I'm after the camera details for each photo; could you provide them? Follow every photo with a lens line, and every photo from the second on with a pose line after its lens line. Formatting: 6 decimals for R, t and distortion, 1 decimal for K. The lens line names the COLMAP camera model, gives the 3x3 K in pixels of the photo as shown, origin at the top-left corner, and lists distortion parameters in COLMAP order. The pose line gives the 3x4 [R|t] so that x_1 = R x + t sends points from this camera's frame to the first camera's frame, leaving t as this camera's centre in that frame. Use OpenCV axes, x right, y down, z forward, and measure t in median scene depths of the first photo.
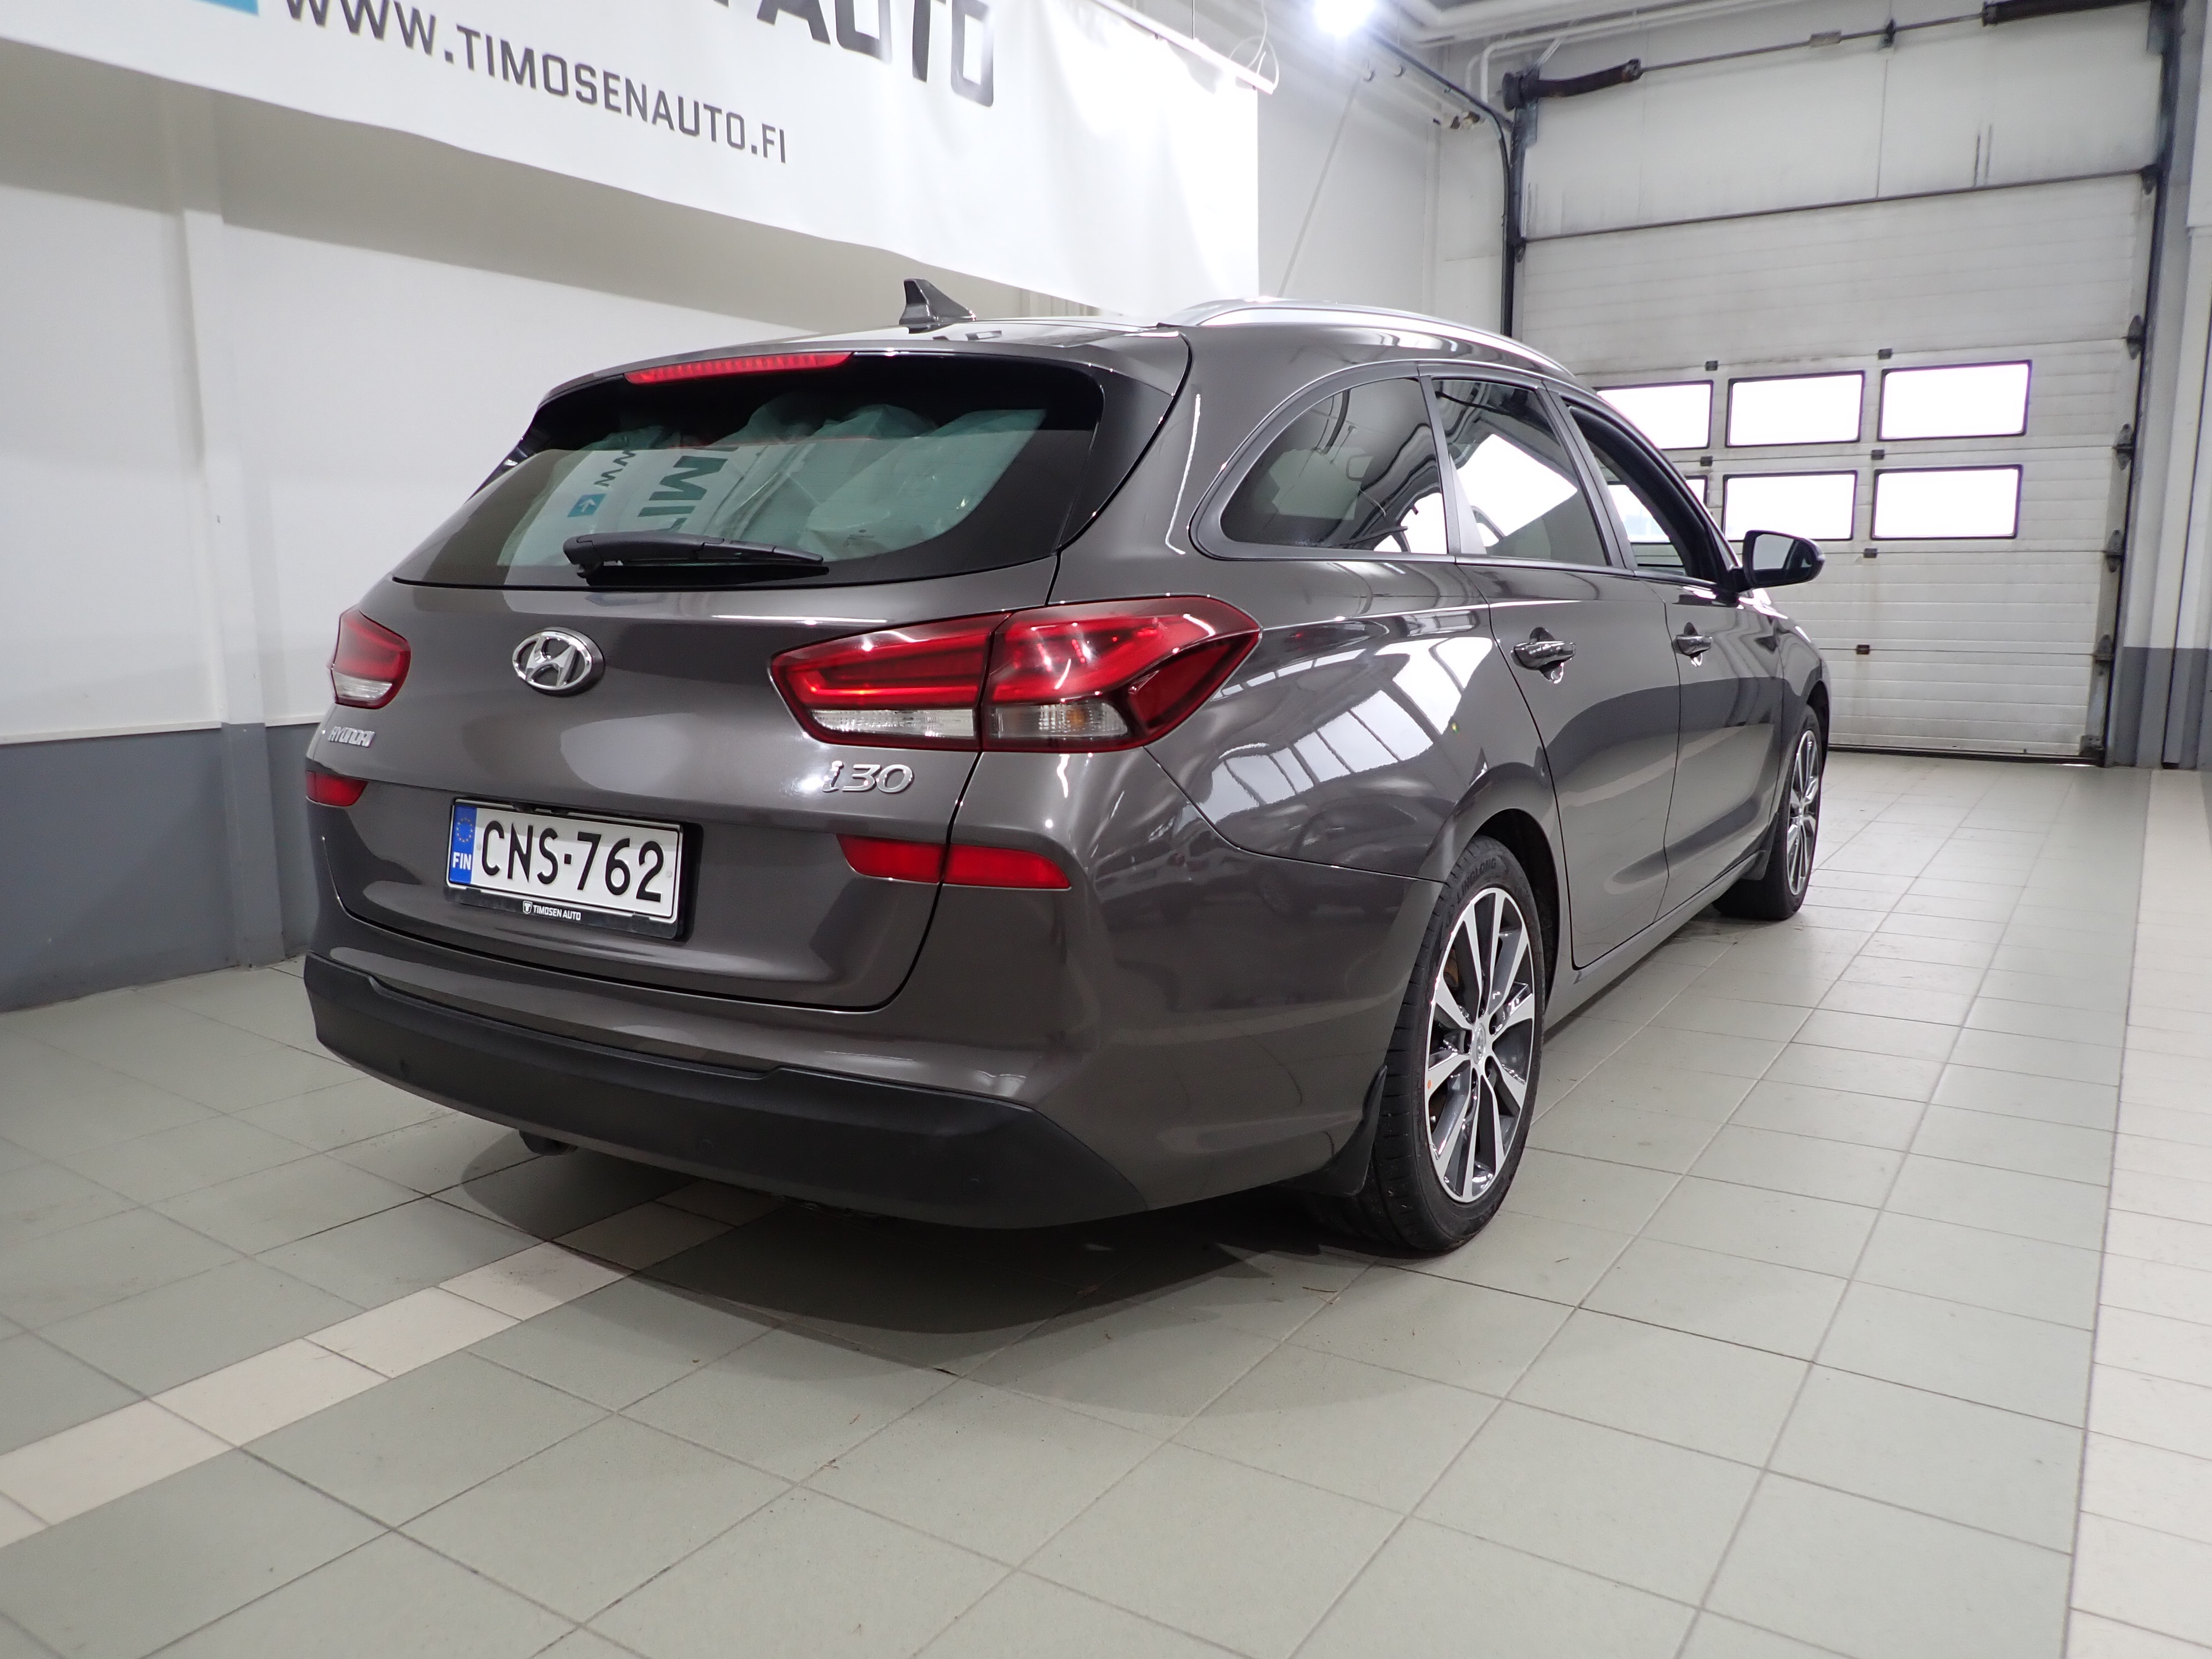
lens RADIAL K [[1612.3, 0, 1093.5], [0, 1612.3, 823.0], [0, 0, 1]] dist [0.001300, -0.001296]
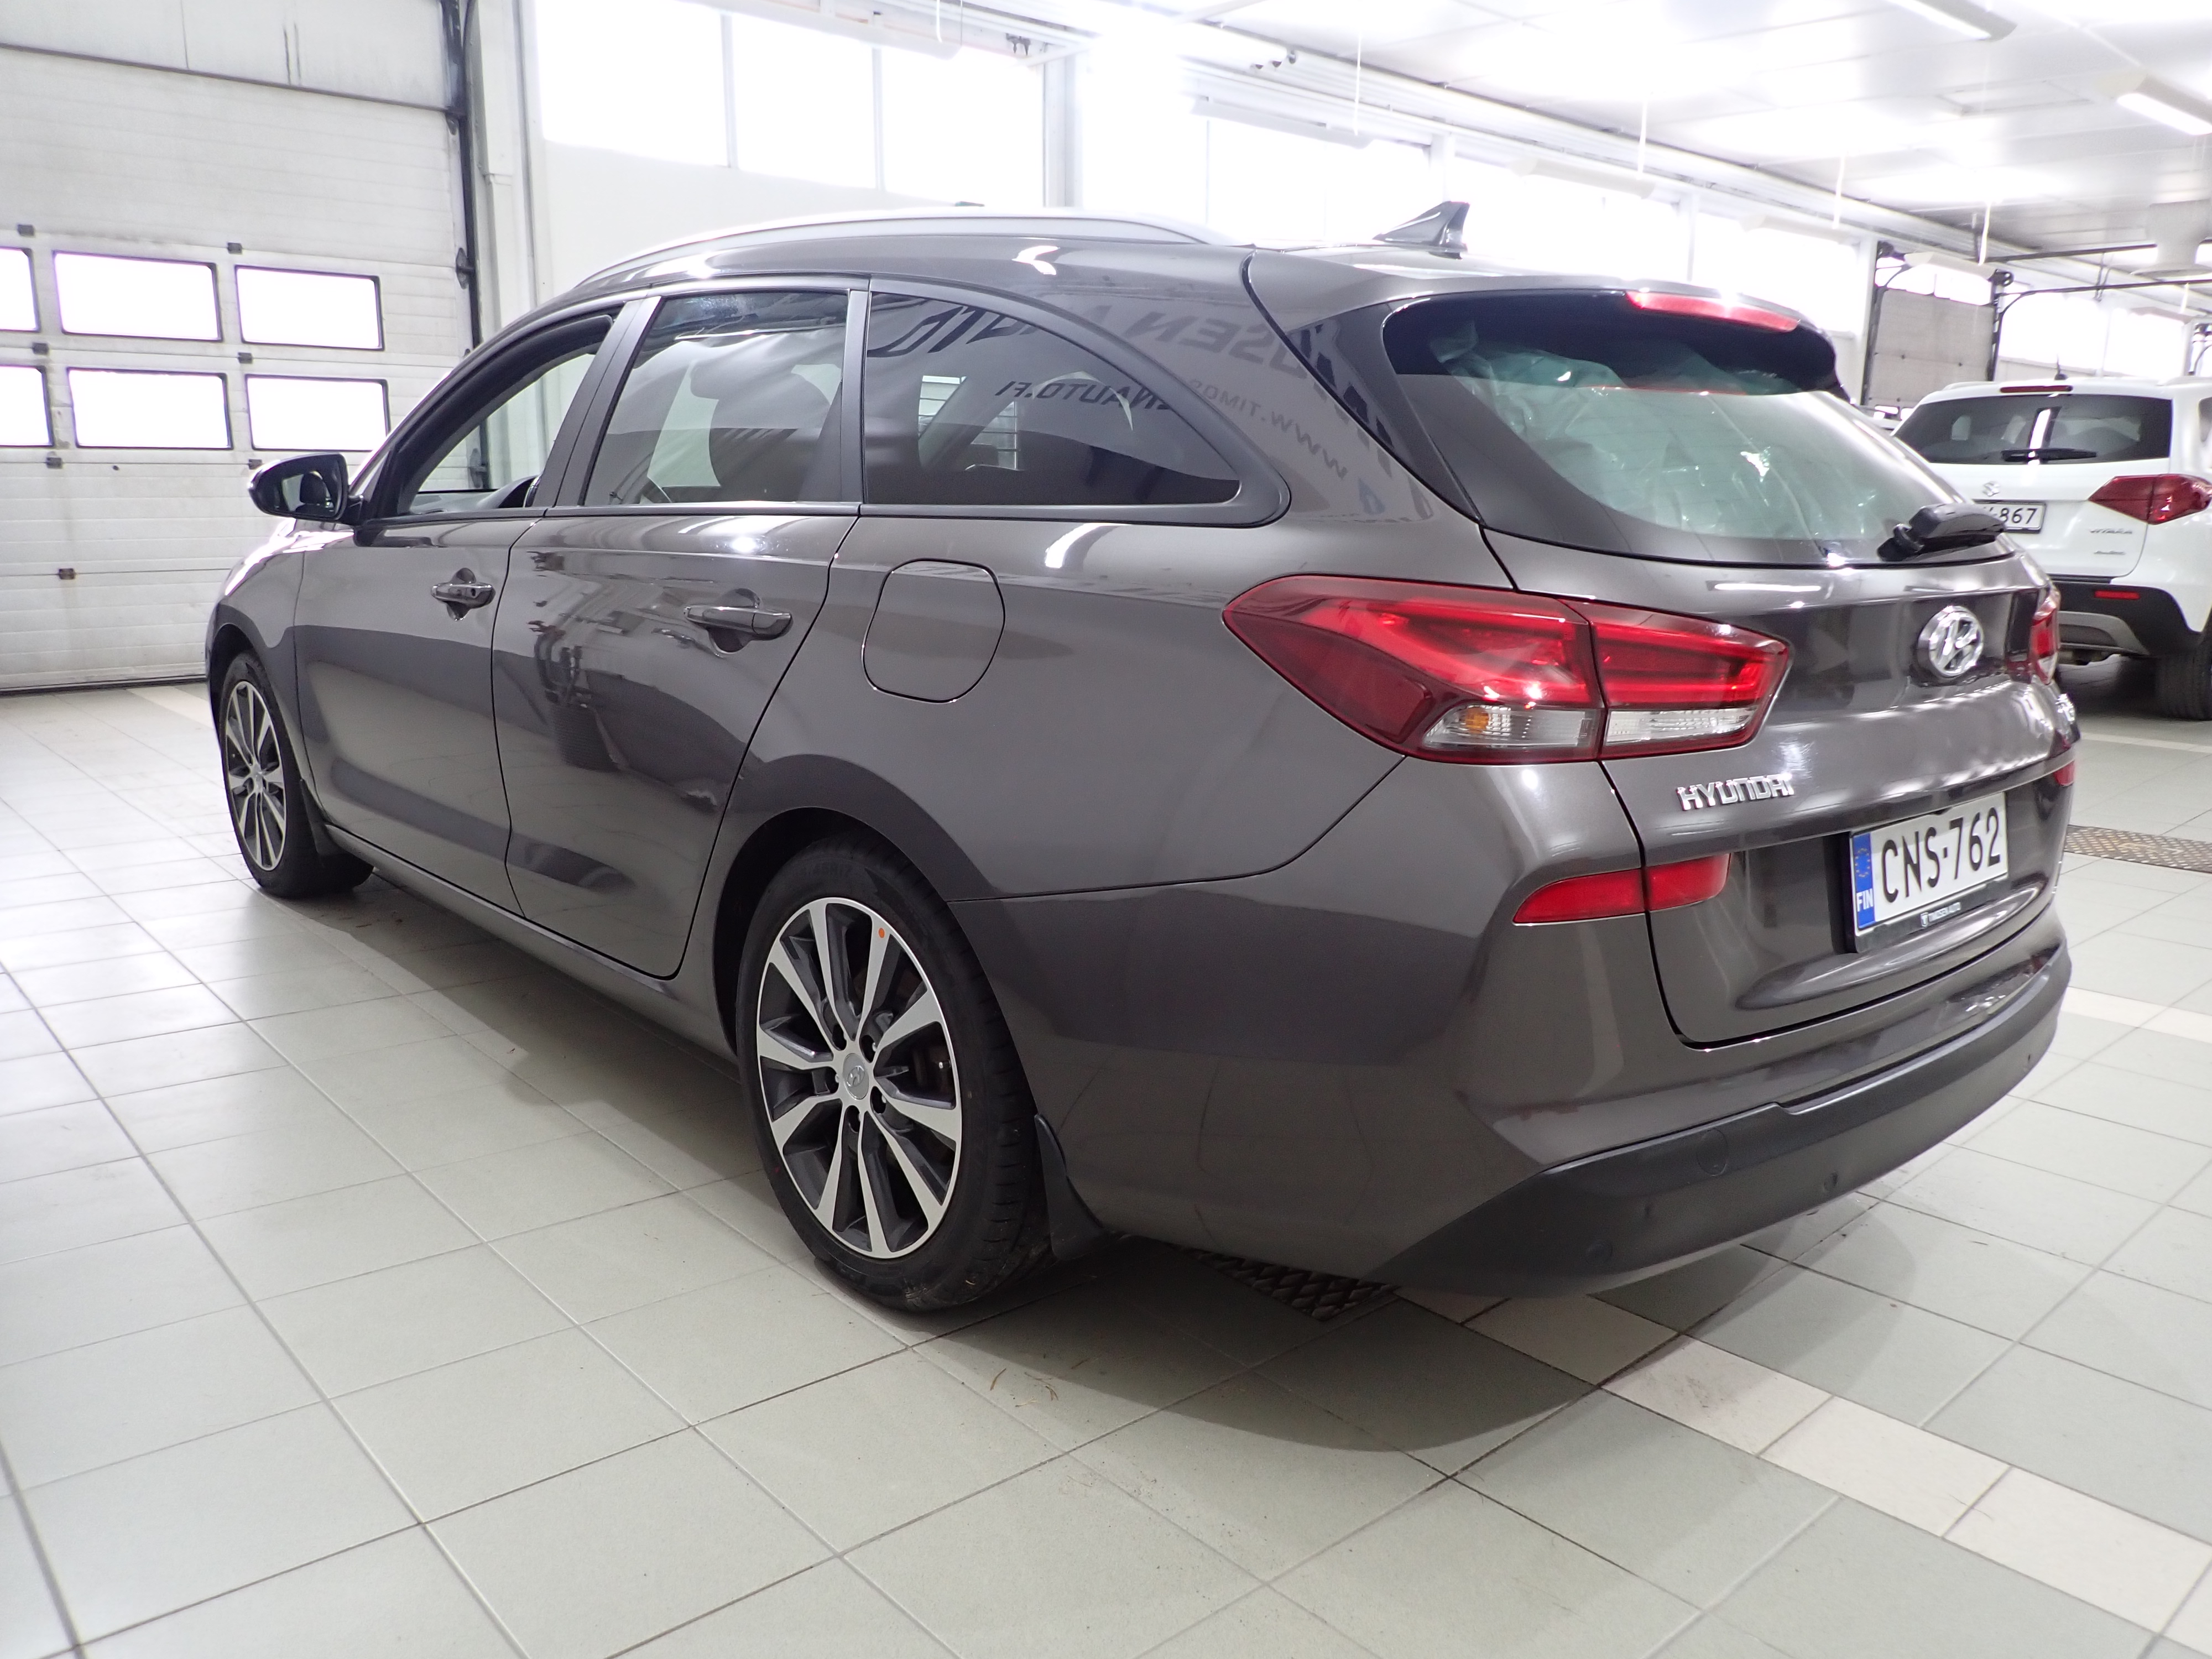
lens RADIAL K [[1612.3, 0, 1091.6], [0, 1612.3, 829.4], [0, 0, 1]] dist [0.001300, -0.001296]
pose [[0.271953, -0.202926, 0.940671, -1.396606], [0.140342, 0.975426, 0.169850, -0.228715], [-0.952022, 0.085824, 0.293749, 1.245386]]
